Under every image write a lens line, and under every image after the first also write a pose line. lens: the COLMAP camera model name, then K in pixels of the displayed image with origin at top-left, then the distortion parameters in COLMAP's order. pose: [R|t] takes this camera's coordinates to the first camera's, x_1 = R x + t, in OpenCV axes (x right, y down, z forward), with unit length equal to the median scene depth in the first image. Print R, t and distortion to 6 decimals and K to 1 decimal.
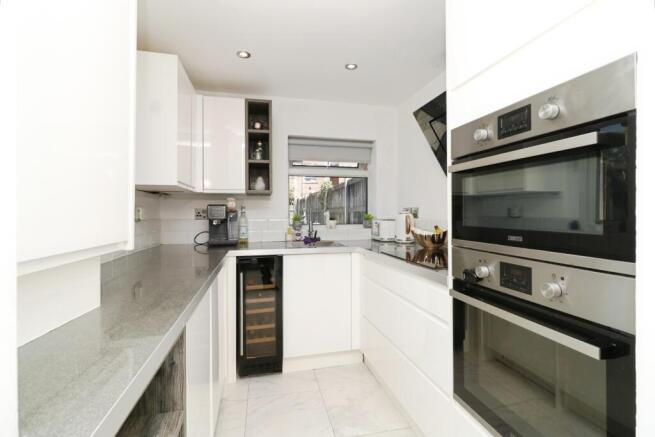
lens RADIAL K [[300.7, 0, 326.5], [0, 300.7, 218.4], [0, 0, 1]] dist [-0.001543, -0.000241]
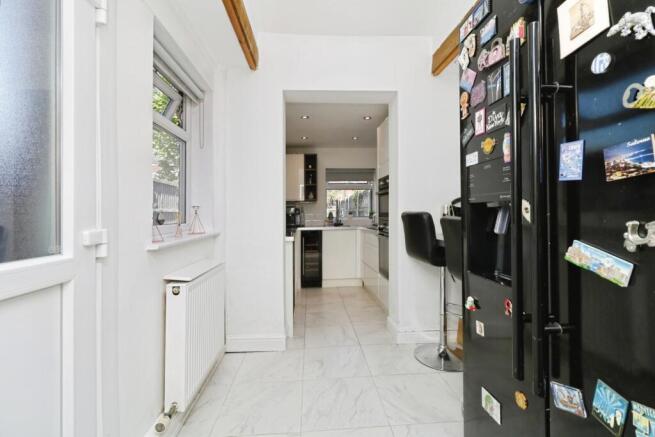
lens RADIAL K [[300.7, 0, 327.0], [0, 300.7, 214.7], [0, 0, 1]] dist [-0.001543, -0.000241]
pose [[0.987990, -0.004662, -0.154450, 0.195147], [0.002836, 0.999923, -0.012040, 0.036655], [0.154494, 0.011457, 0.987927, -0.987053]]
